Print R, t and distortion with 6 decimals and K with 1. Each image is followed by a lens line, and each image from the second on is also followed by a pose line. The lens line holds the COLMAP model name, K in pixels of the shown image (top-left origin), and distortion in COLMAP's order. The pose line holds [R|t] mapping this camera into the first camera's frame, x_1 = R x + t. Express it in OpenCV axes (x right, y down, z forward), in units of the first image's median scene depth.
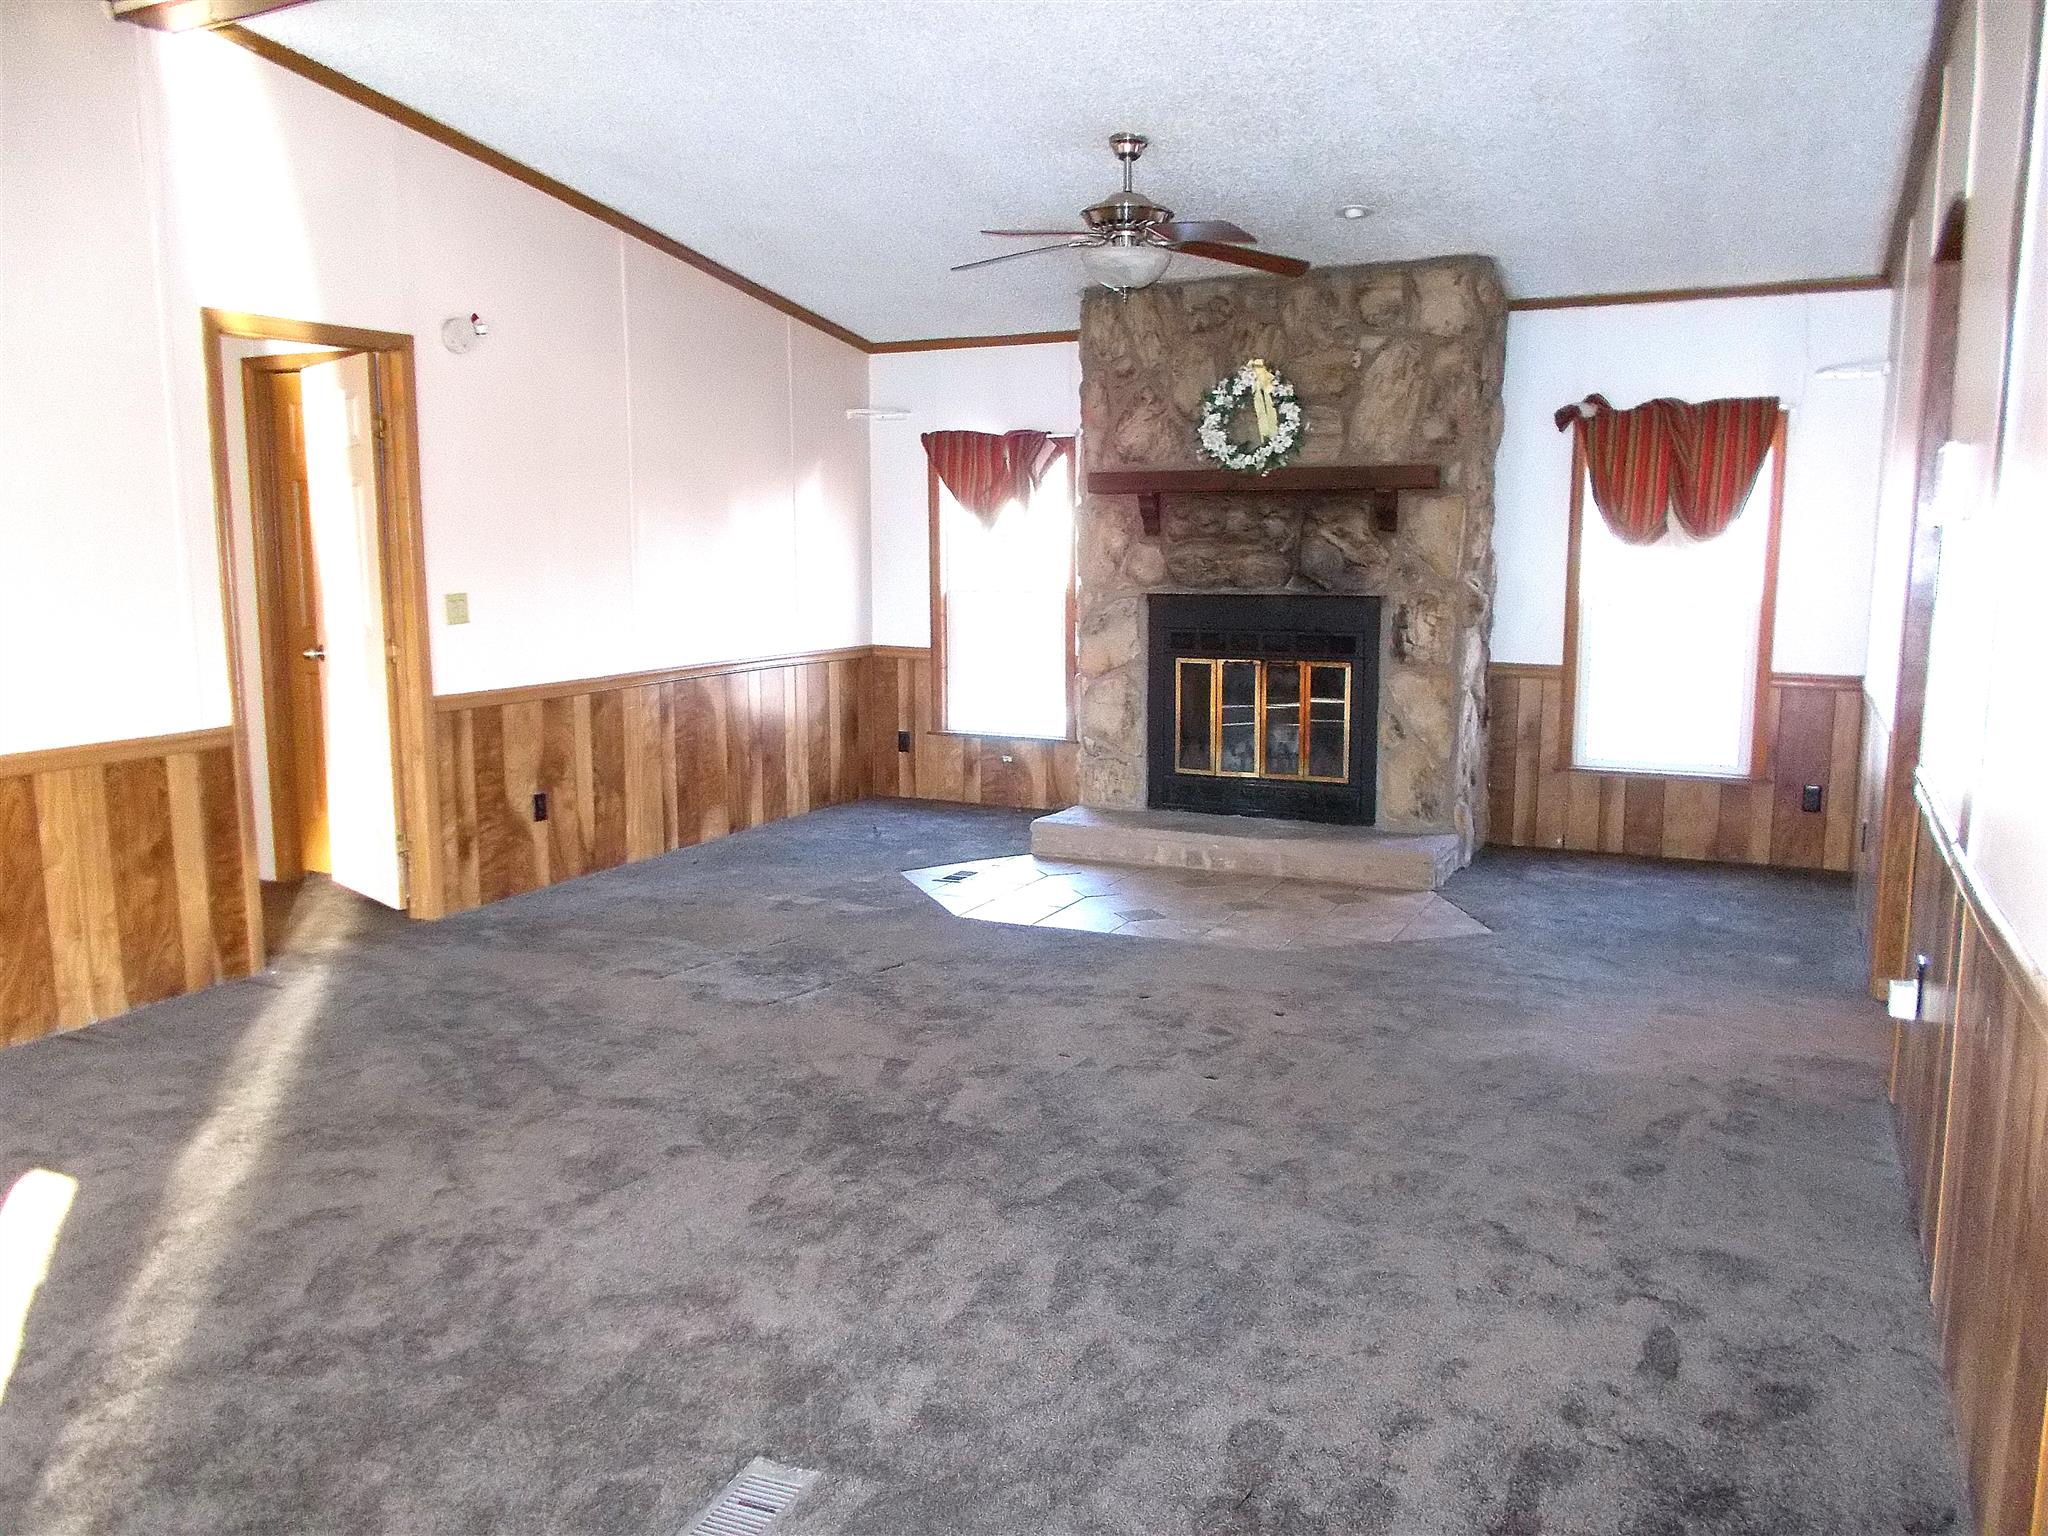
lens RADIAL K [[1545.2, 0, 1023.4], [0, 1545.2, 763.6], [0, 0, 1]] dist [-0.003735, -0.004012]
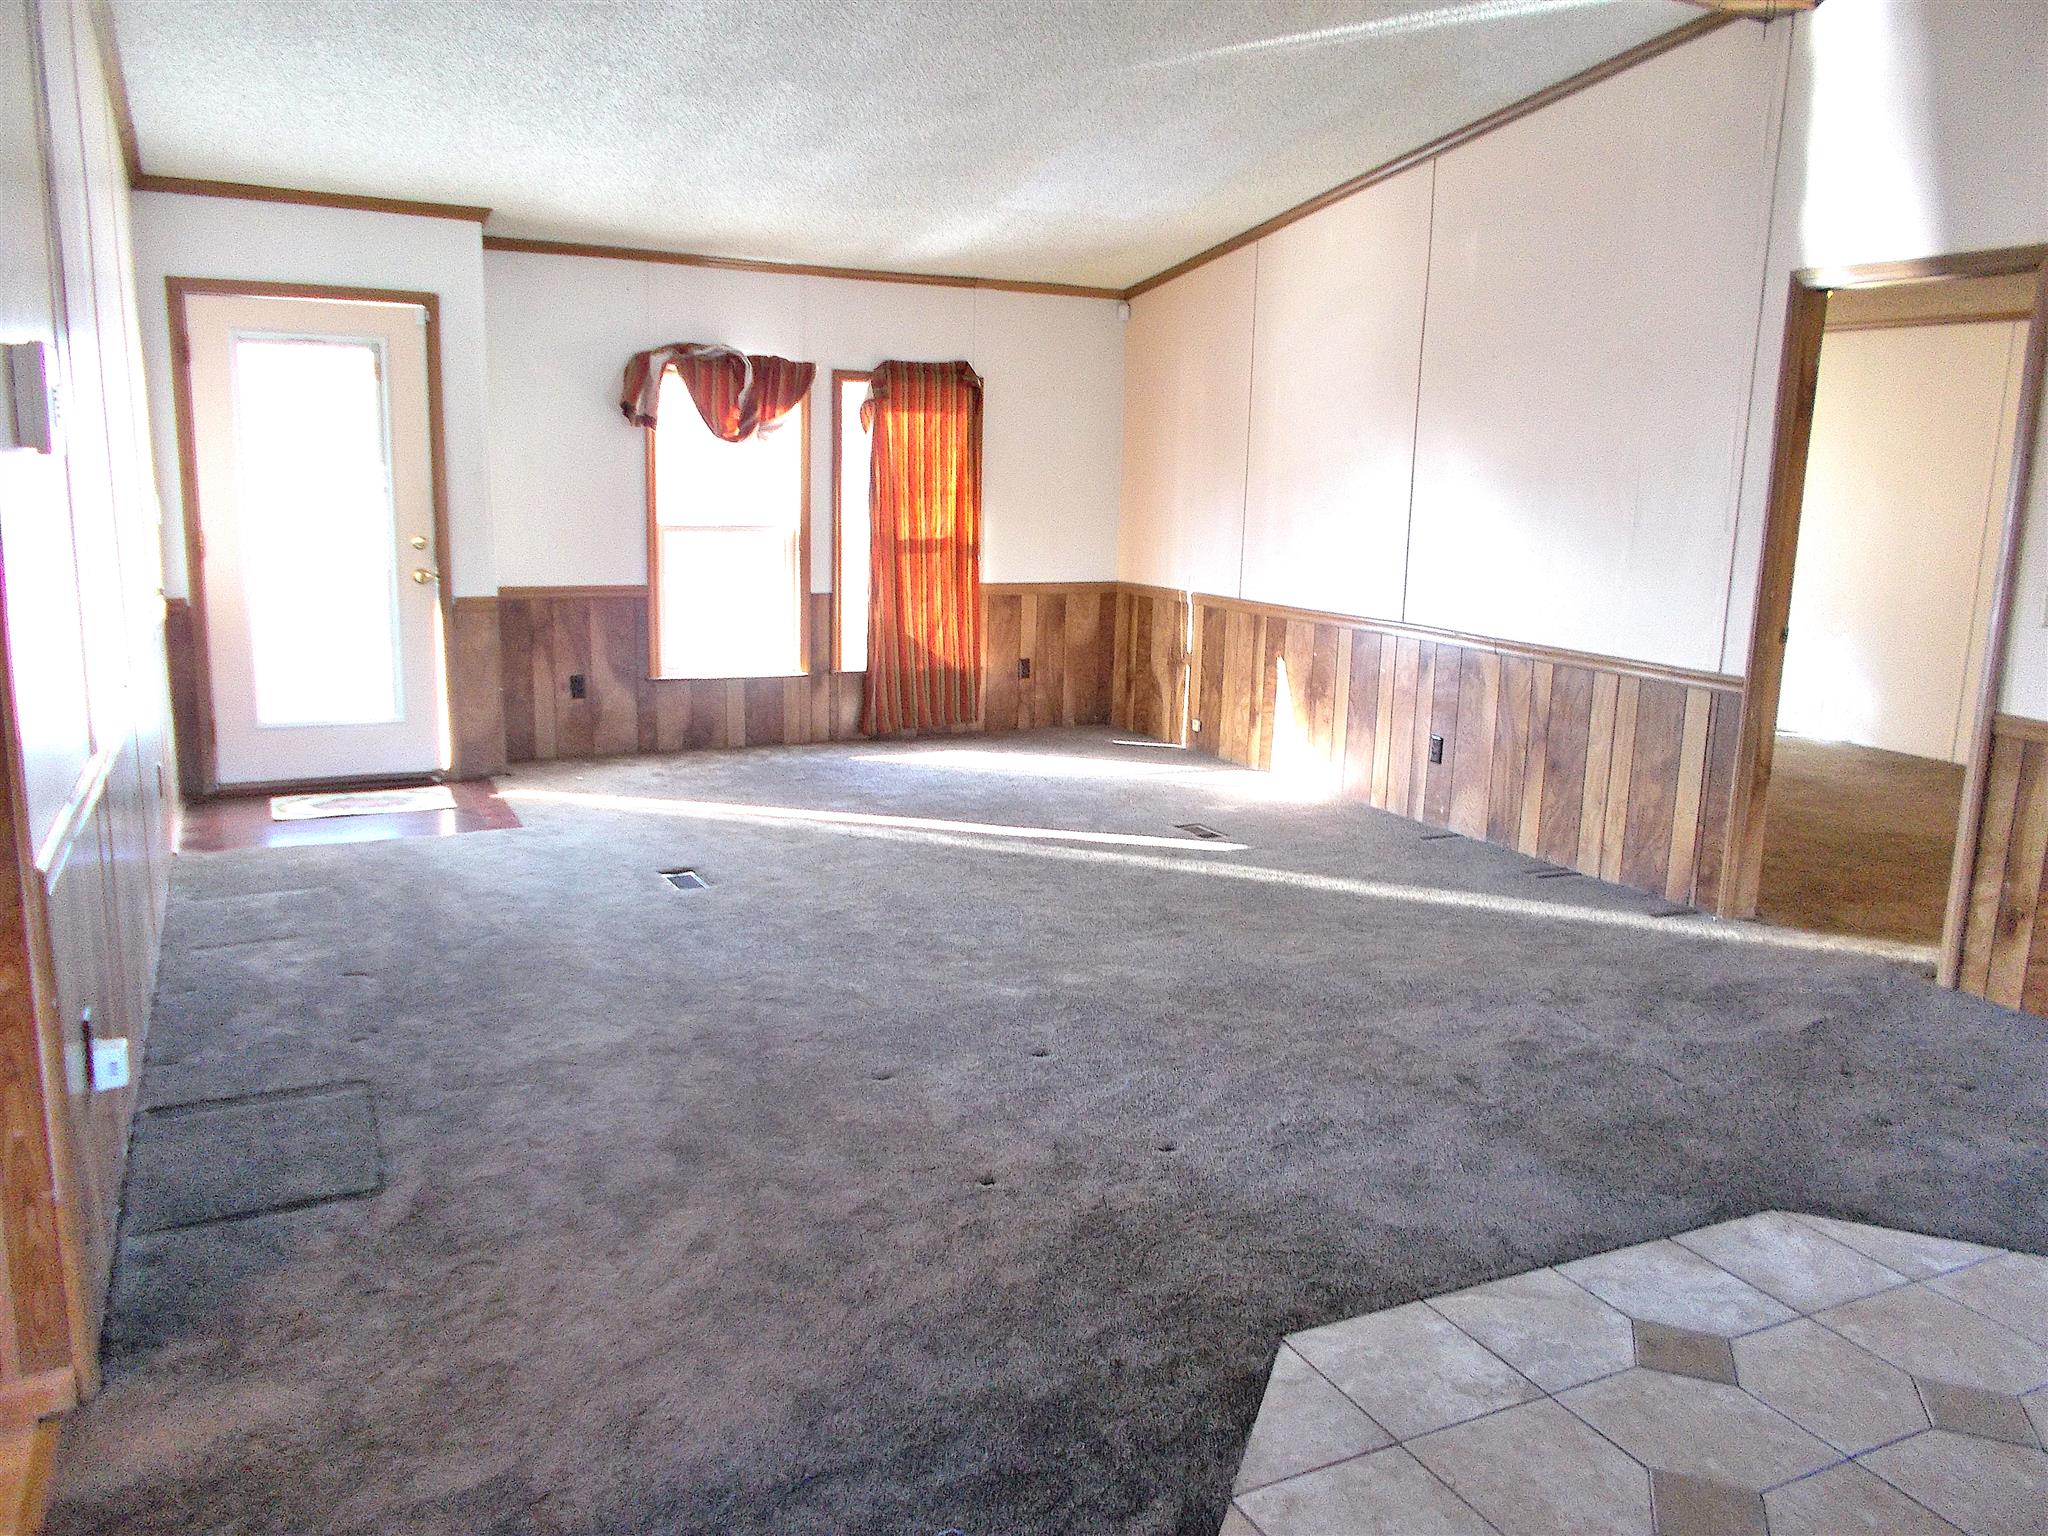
lens RADIAL K [[1545.2, 0, 1015.8], [0, 1545.2, 768.2], [0, 0, 1]] dist [-0.003735, -0.004012]
pose [[-0.616335, 0.136560, -0.775553, 0.441628], [-0.145556, 0.948124, 0.282620, -0.137870], [0.773915, 0.287076, -0.564485, 0.891683]]
